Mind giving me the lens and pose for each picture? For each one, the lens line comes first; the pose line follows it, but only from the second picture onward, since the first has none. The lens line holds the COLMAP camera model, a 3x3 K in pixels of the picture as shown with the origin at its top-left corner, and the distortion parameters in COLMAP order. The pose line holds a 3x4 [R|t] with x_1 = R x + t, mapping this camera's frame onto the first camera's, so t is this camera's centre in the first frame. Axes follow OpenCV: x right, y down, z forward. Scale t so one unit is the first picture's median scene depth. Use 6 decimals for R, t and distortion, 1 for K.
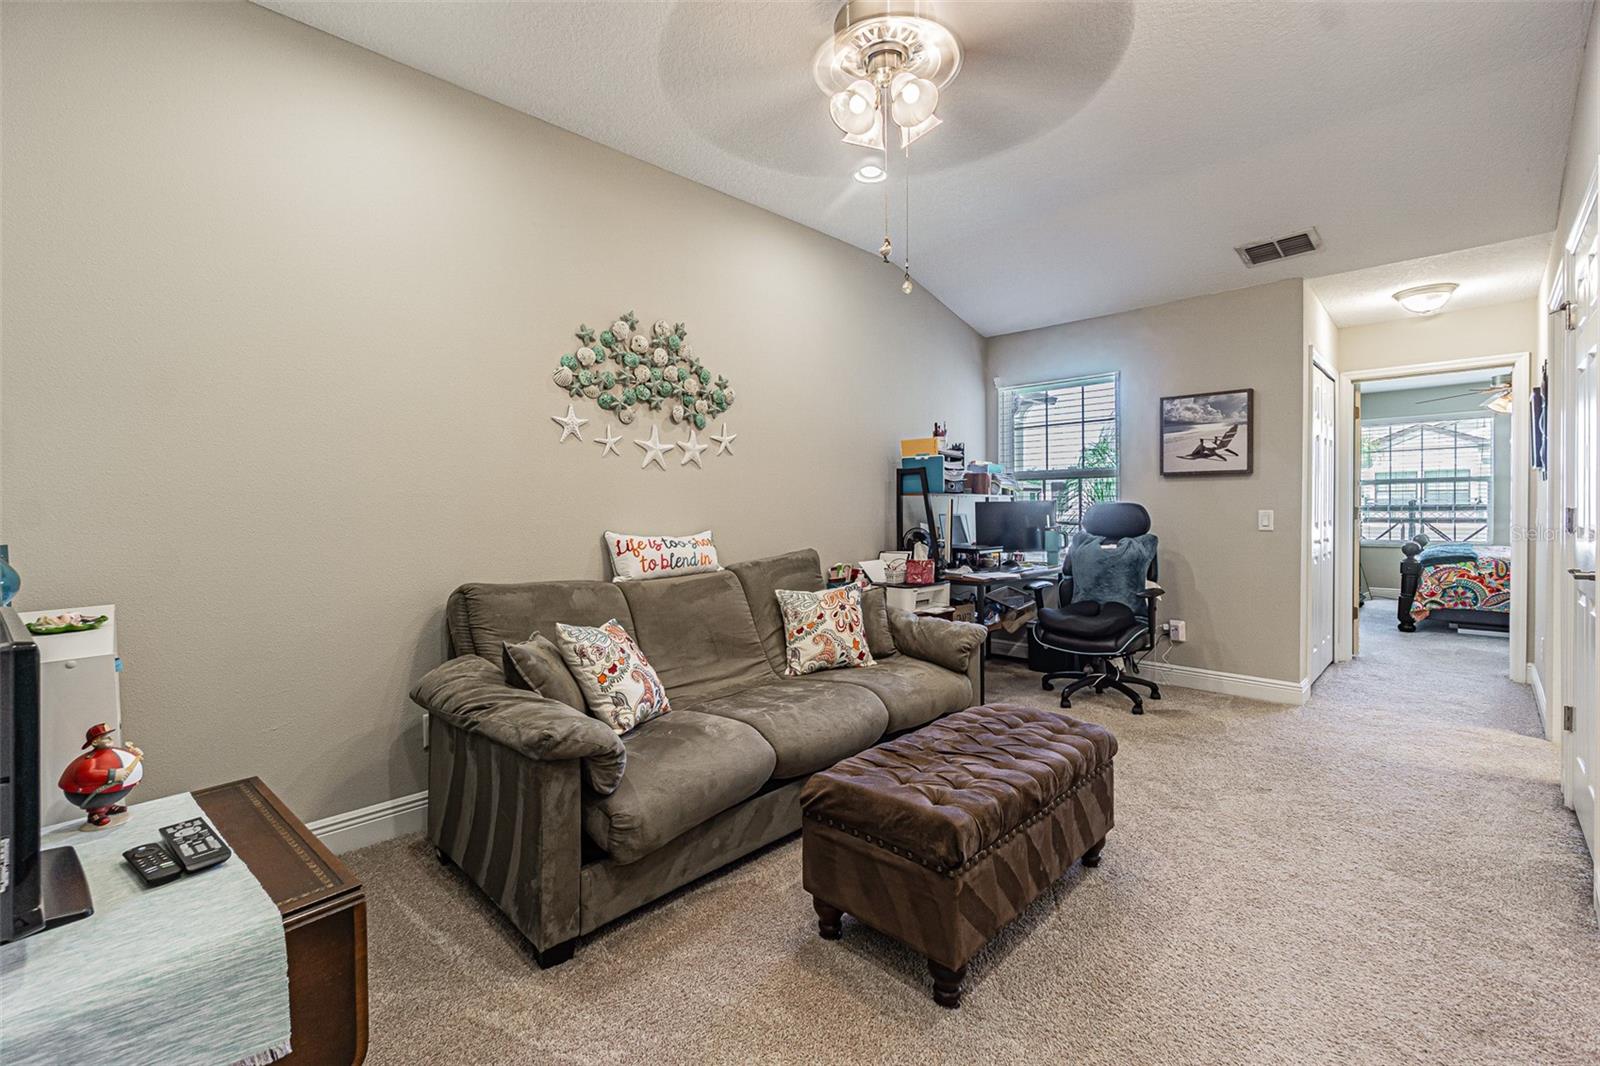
lens RADIAL K [[729.2, 0, 800.0], [0, 729.2, 533.0], [0, 0, 1]] dist [-0.000368, -0.000011]
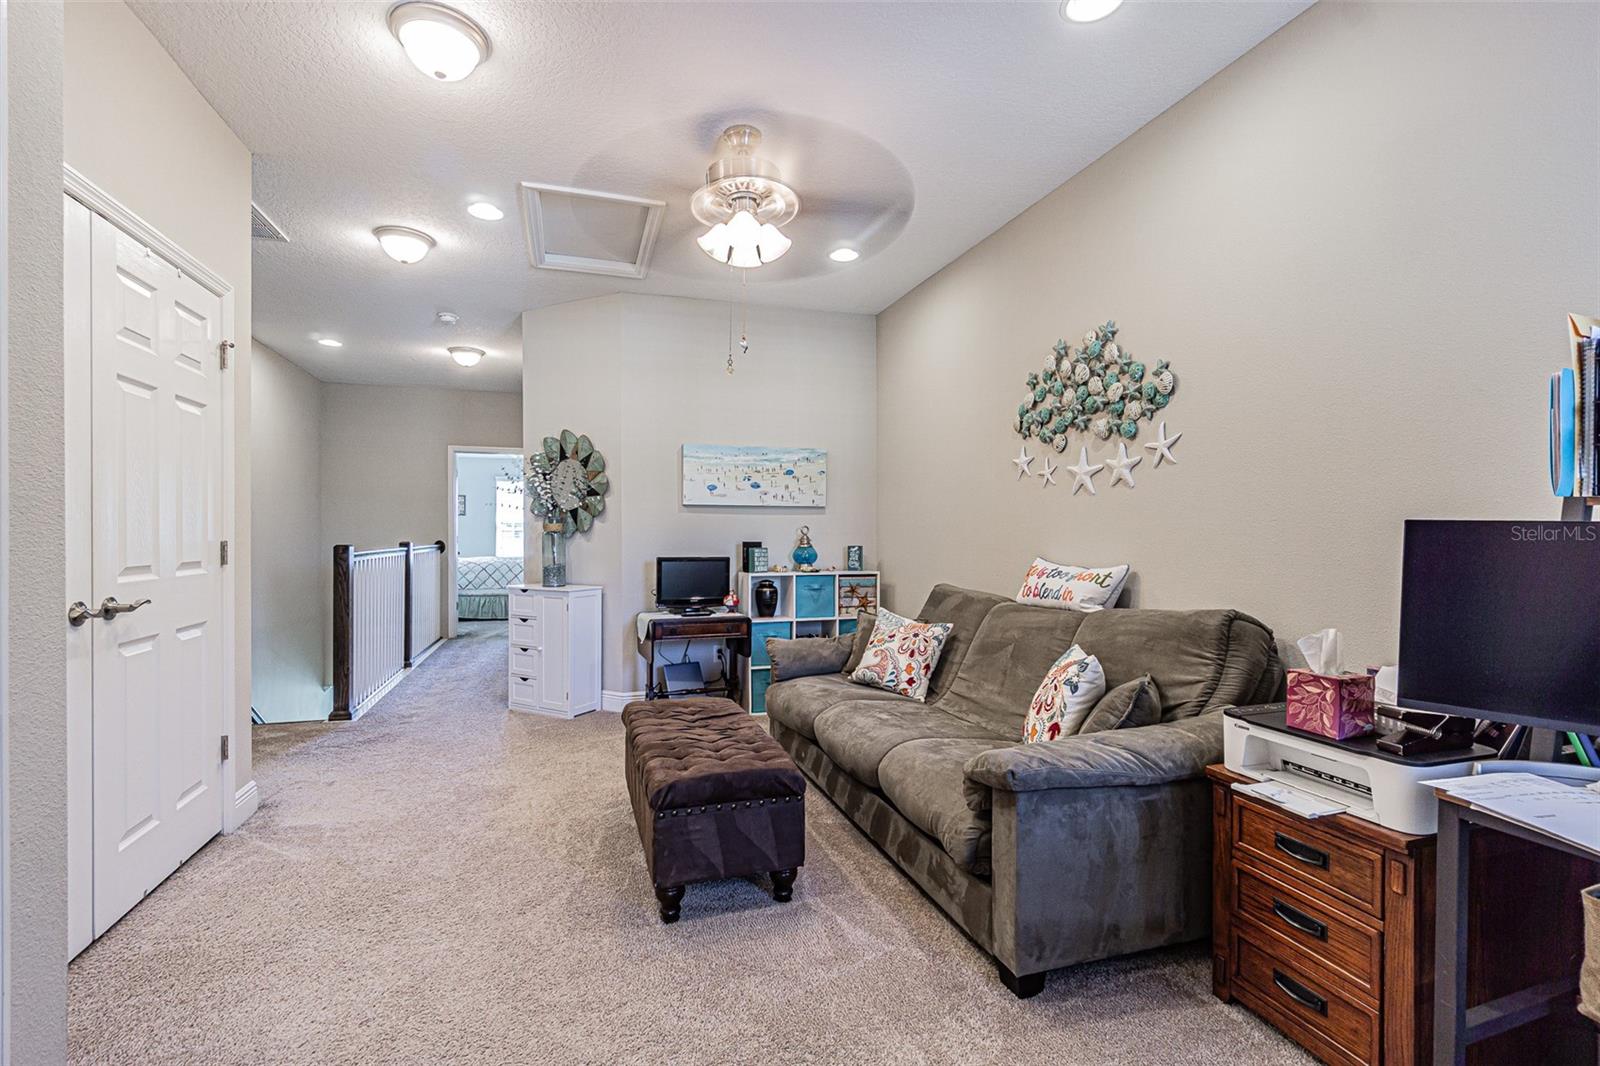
lens RADIAL K [[729.2, 0, 800.0], [0, 729.2, 533.0], [0, 0, 1]] dist [-0.000368, -0.000011]
pose [[-0.492301, 0.005320, -0.870409, 0.782219], [-0.029442, 0.999307, 0.022760, -0.048248], [0.869927, 0.036831, -0.491803, 1.133925]]
